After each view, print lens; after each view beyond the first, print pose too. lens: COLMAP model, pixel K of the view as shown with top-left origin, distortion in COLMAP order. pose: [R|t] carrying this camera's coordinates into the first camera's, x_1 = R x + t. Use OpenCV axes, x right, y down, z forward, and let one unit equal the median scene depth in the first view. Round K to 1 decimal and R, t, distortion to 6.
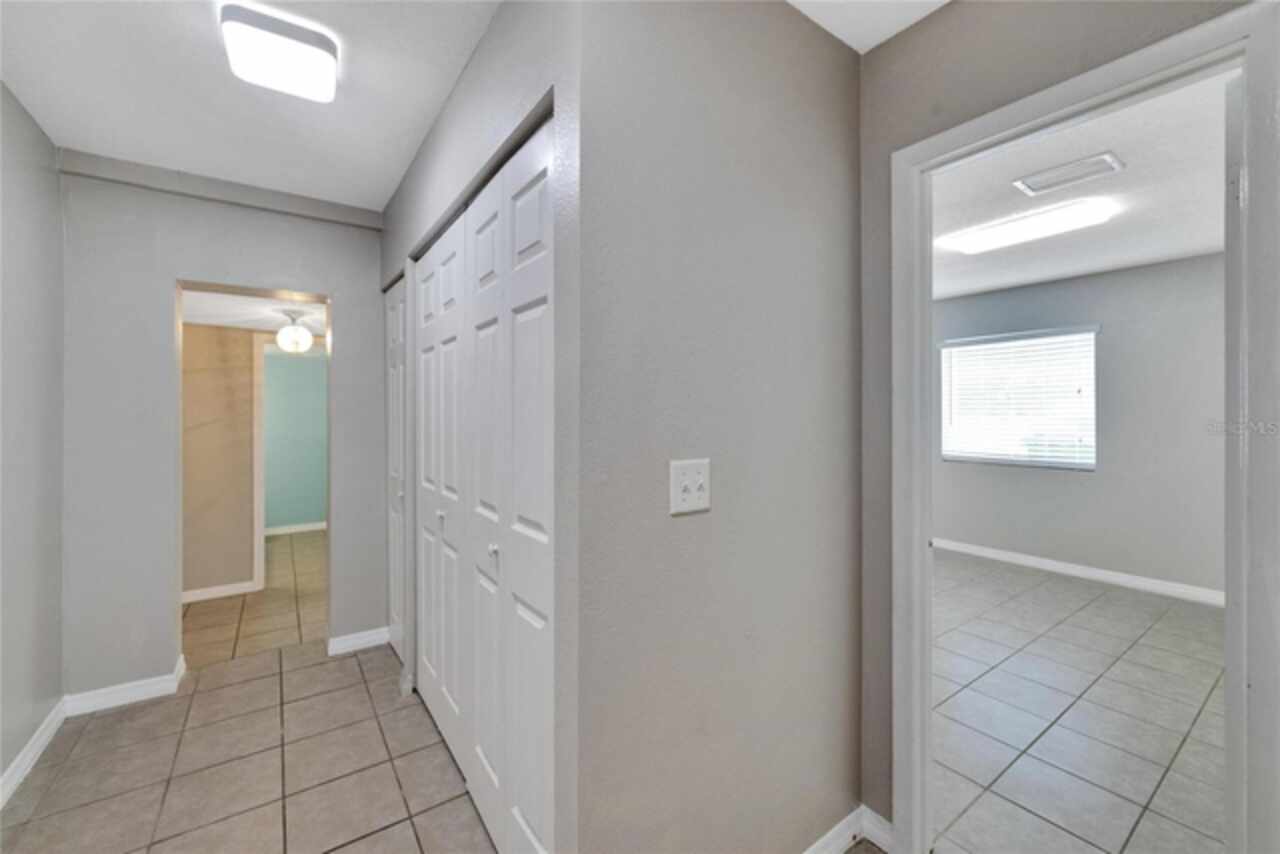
lens RADIAL K [[512.4, 0, 615.9], [0, 512.4, 402.3], [0, 0, 1]] dist [-0.000942, -0.000169]
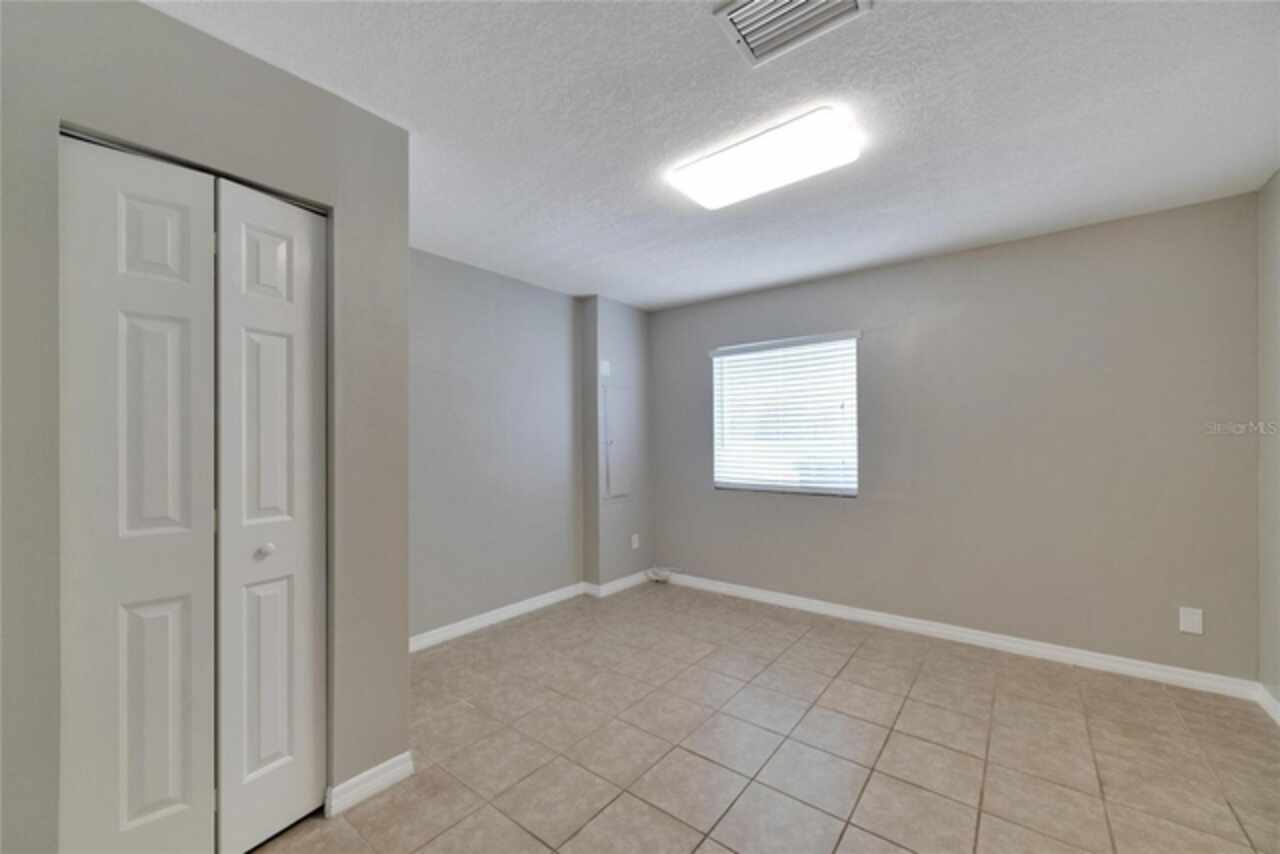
lens RADIAL K [[503.6, 0, 636.6], [0, 503.6, 425.3], [0, 0, 1]] dist [-0.001755, -0.000150]
pose [[0.949812, 0.012339, 0.312579, 0.303317], [-0.006969, 0.999808, -0.018289, 0.029297], [-0.312745, 0.015193, 0.949716, 0.294086]]
